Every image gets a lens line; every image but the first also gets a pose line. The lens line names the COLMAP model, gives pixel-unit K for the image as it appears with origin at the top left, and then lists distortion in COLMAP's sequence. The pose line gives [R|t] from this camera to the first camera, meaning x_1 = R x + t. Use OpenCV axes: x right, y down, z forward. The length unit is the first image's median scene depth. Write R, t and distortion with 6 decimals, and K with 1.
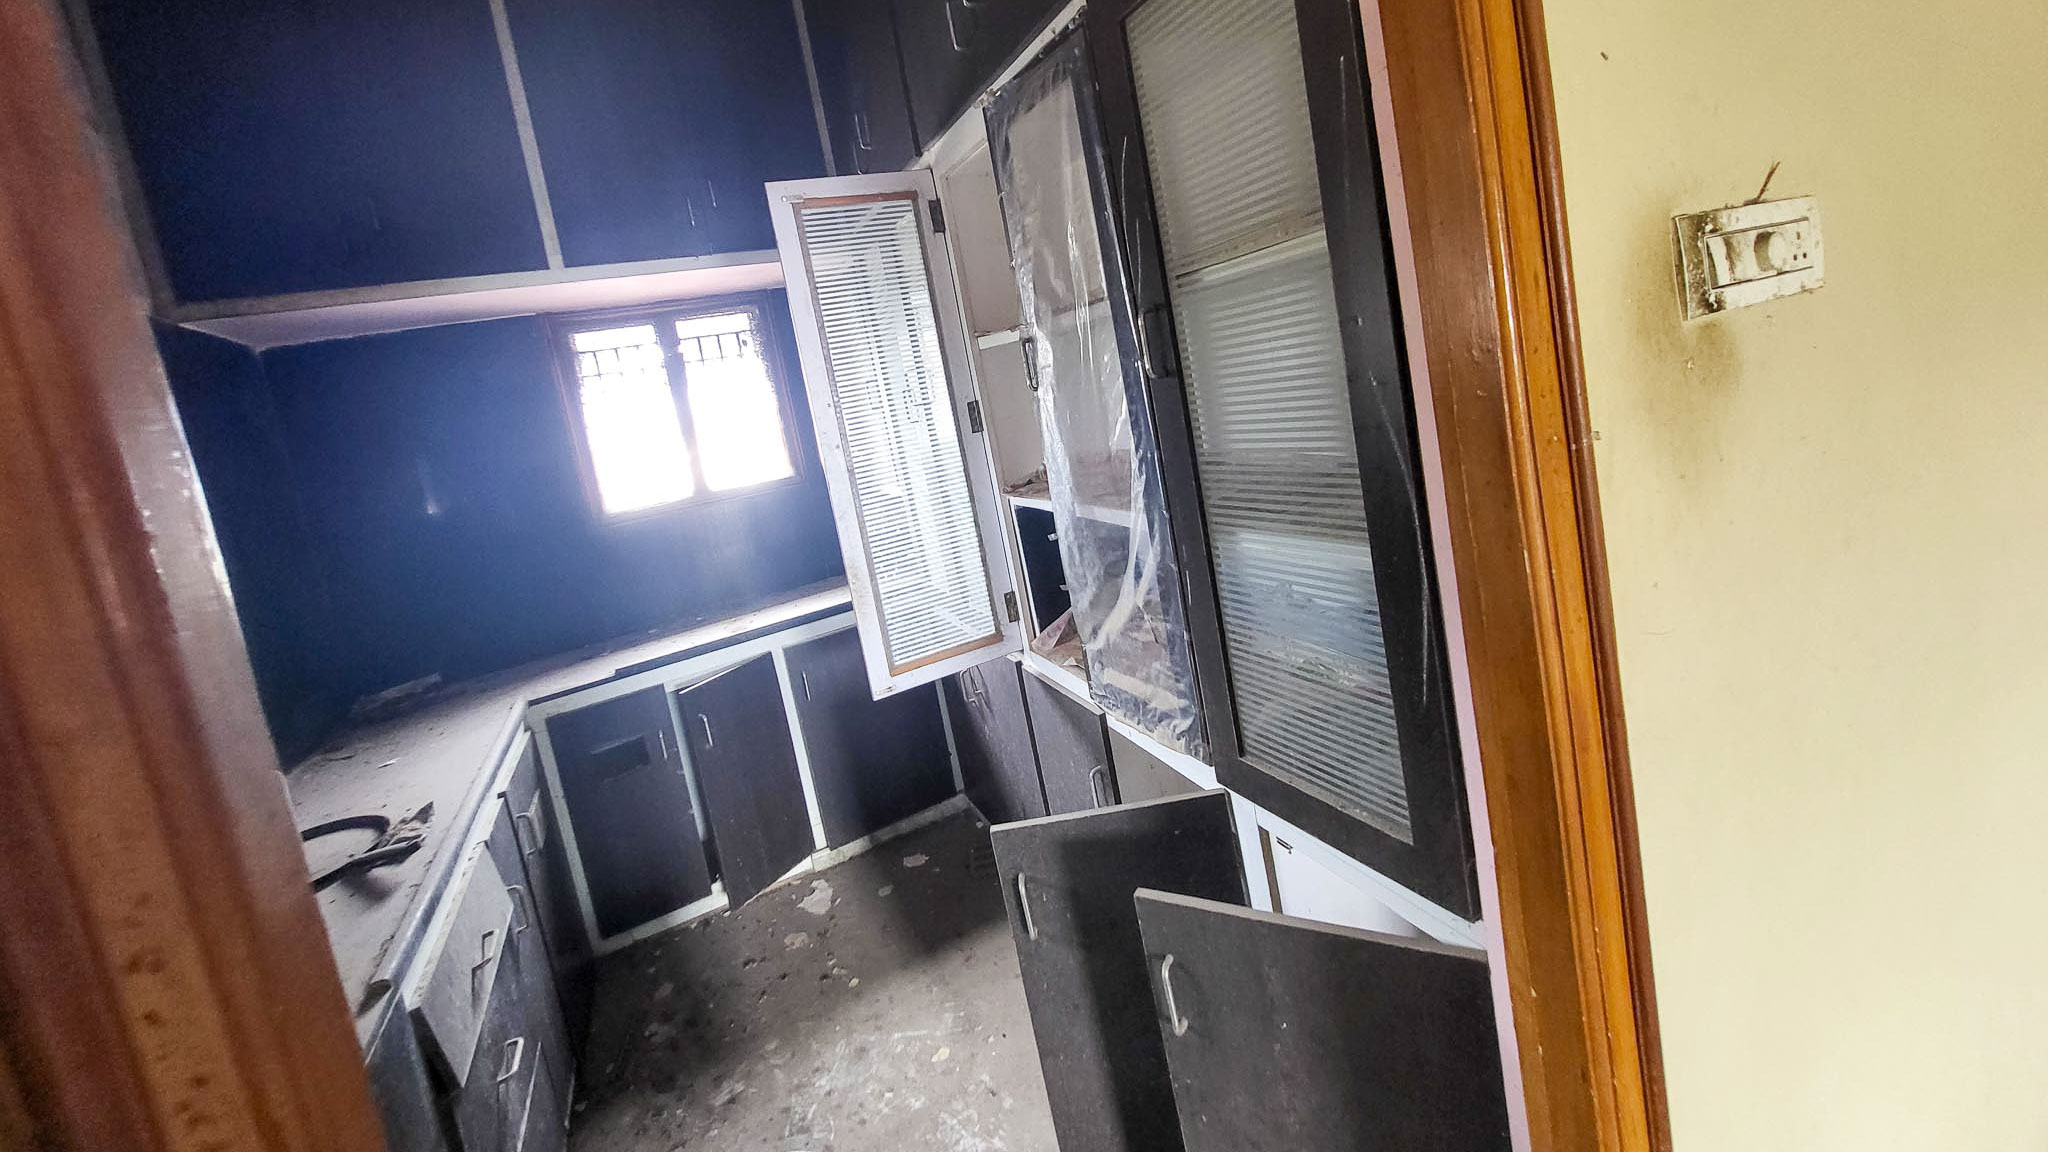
lens RADIAL K [[799.5, 0, 1018.8], [0, 799.5, 460.5], [0, 0, 1]] dist [0.006023, -0.002260]
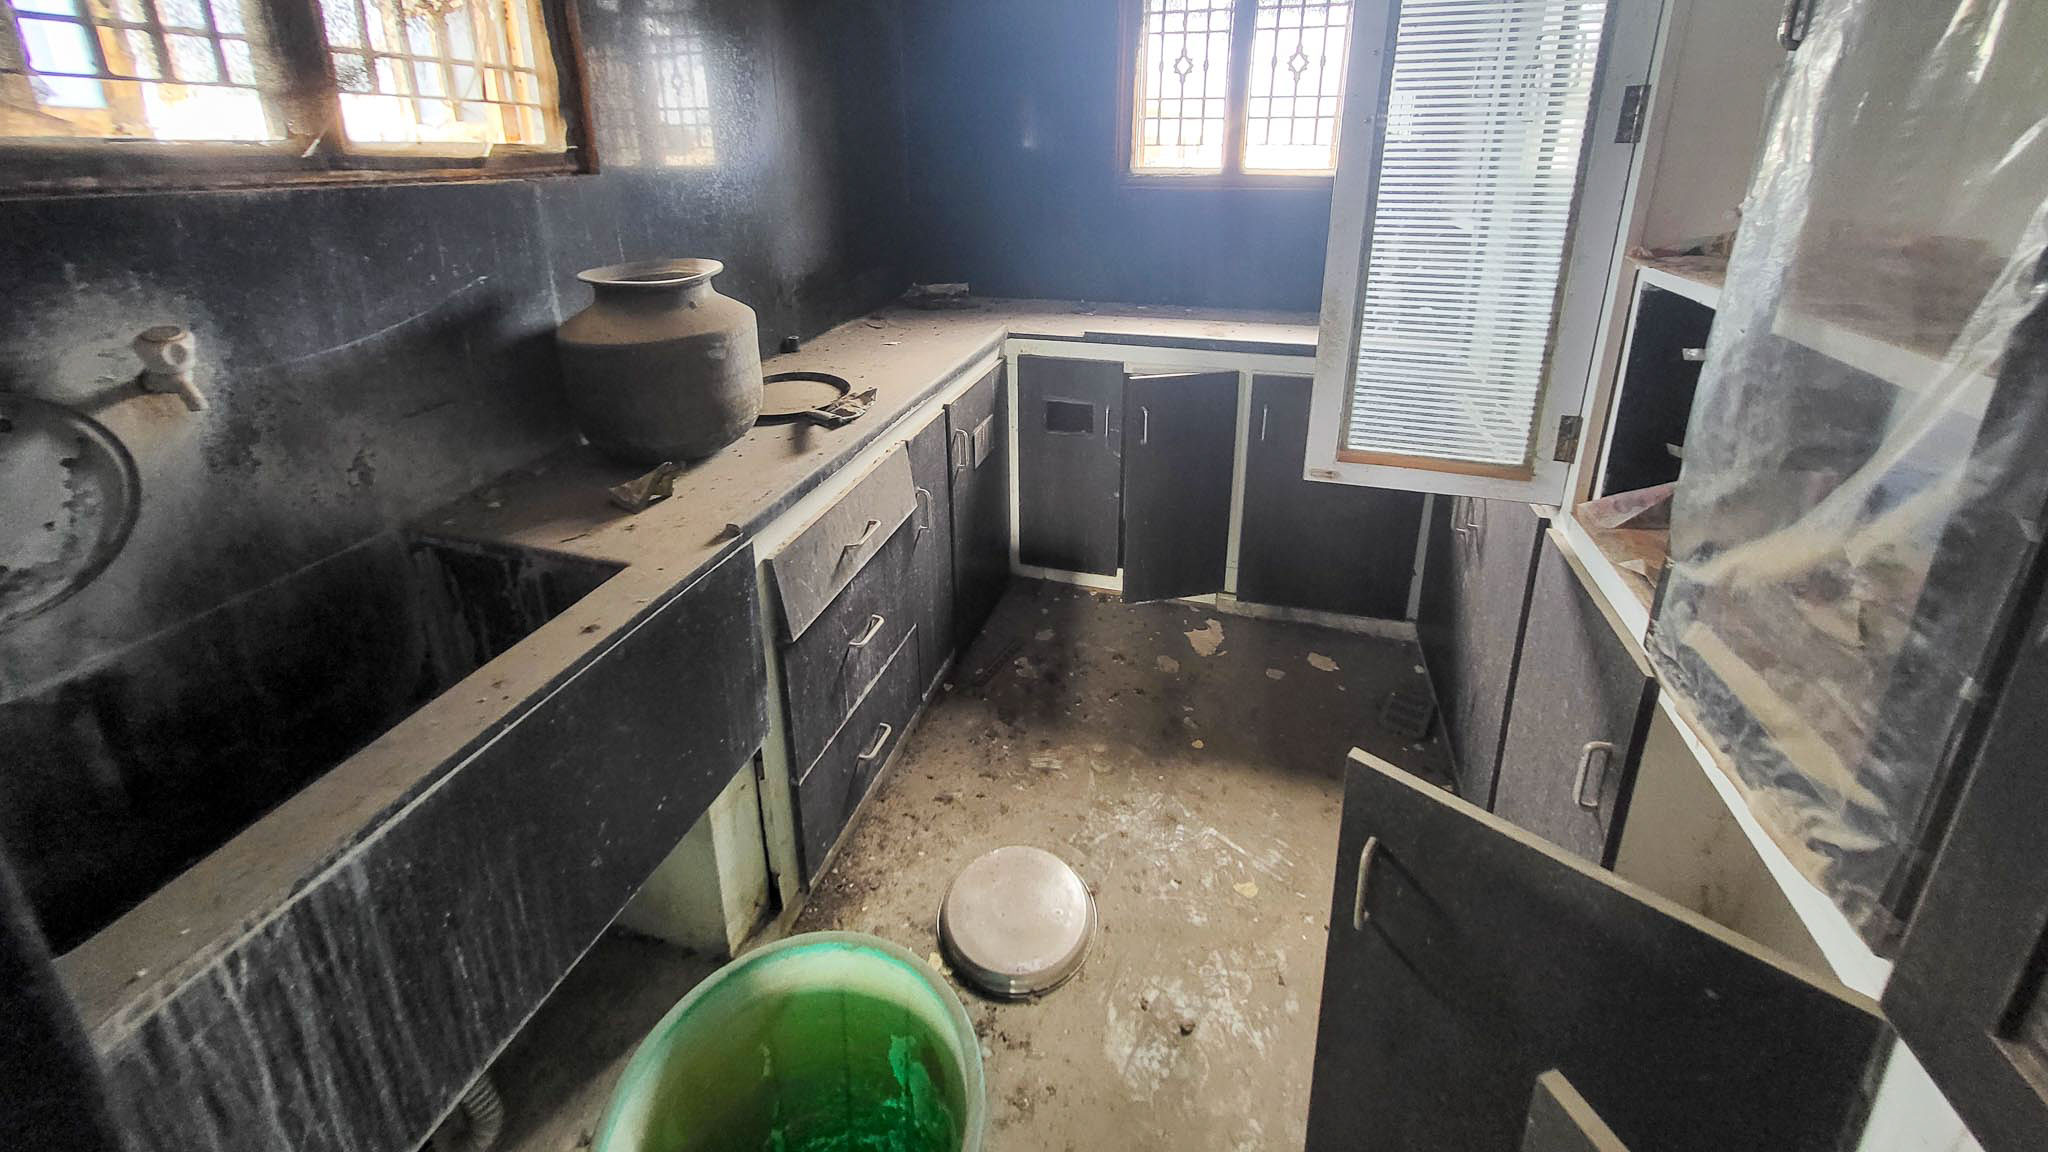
lens RADIAL K [[799.5, 0, 1022.9], [0, 799.5, 377.1], [0, 0, 1]] dist [0.006023, -0.002260]
pose [[0.734937, 0.355651, -0.577391, 0.024321], [-0.199983, 0.927240, 0.316595, 0.026847], [0.647978, -0.117209, 0.752587, 0.275856]]
